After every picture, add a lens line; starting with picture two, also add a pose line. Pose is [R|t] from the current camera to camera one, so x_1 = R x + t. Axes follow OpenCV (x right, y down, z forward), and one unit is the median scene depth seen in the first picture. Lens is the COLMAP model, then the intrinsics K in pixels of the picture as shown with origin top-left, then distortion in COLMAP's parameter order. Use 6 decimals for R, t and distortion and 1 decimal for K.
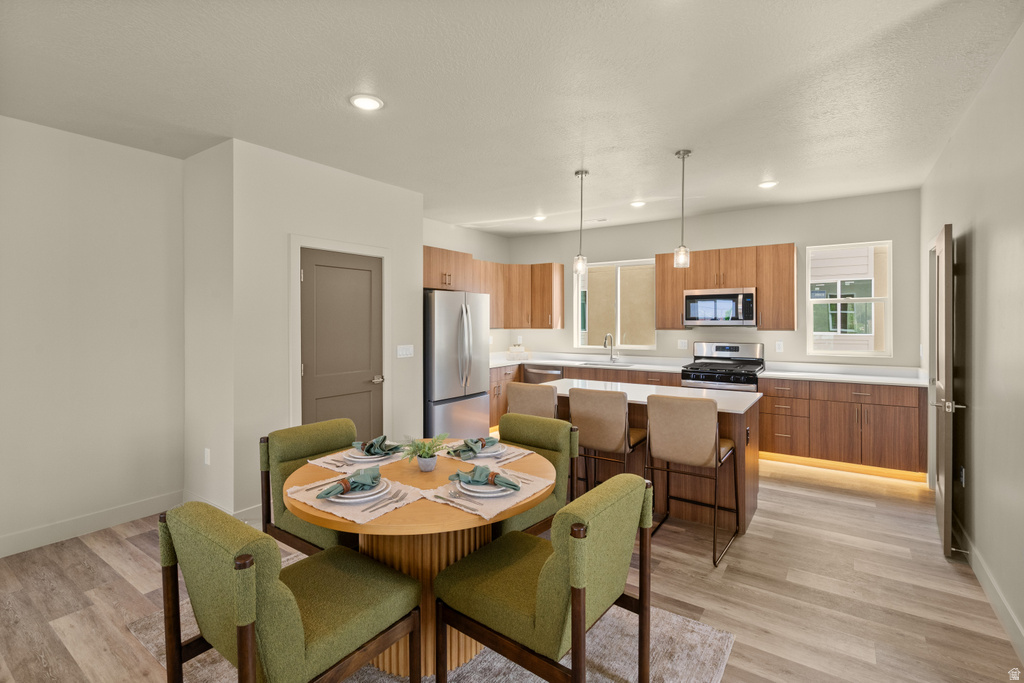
lens RADIAL K [[475.7, 0, 511.1], [0, 475.7, 324.7], [0, 0, 1]] dist [-0.001762, 0.000773]
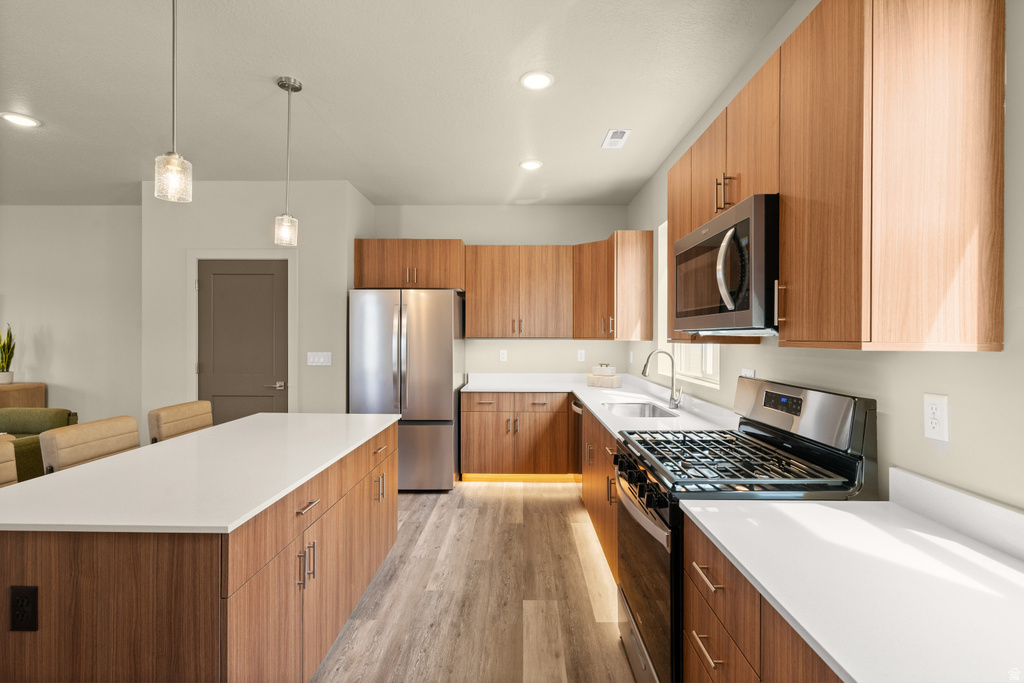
lens RADIAL K [[475.7, 0, 515.0], [0, 475.7, 337.2], [0, 0, 1]] dist [-0.001762, 0.000773]
pose [[0.564643, 0.006052, -0.825313, 0.648622], [-0.011953, 0.999928, -0.000846, 0.009180], [0.825249, 0.010343, 0.564675, 0.697392]]
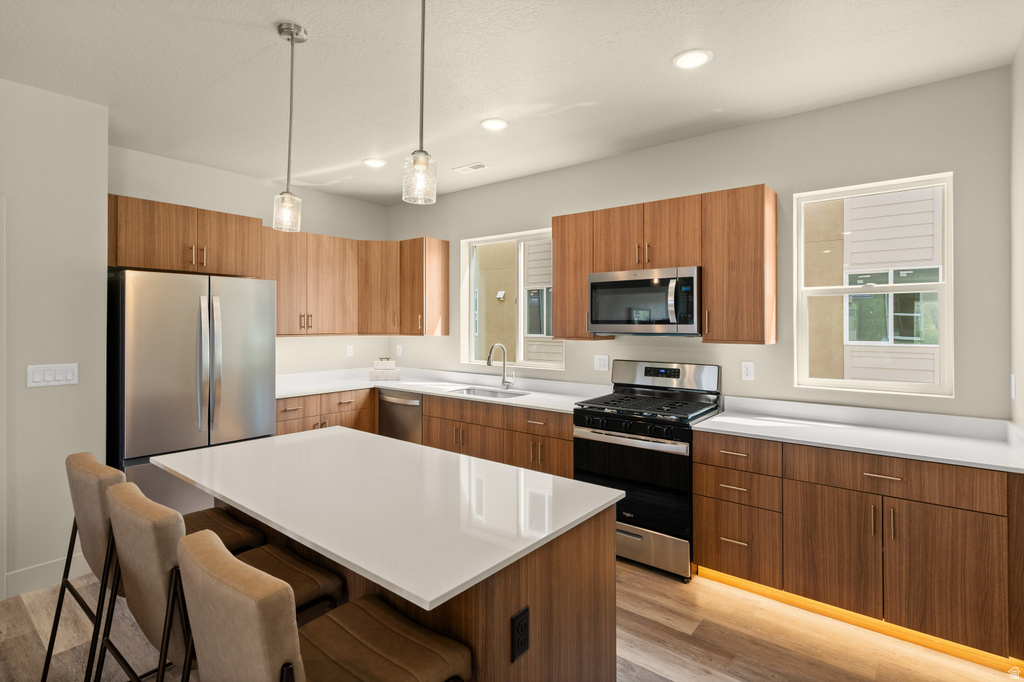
lens RADIAL K [[504.5, 0, 508.7], [0, 504.5, 322.4], [0, 0, 1]] dist [-0.001253, 0.000593]
pose [[0.997248, 0.005595, -0.073929, 0.326085], [-0.006297, 0.999937, -0.009275, -0.004979], [0.073873, 0.009715, 0.997220, 0.377715]]
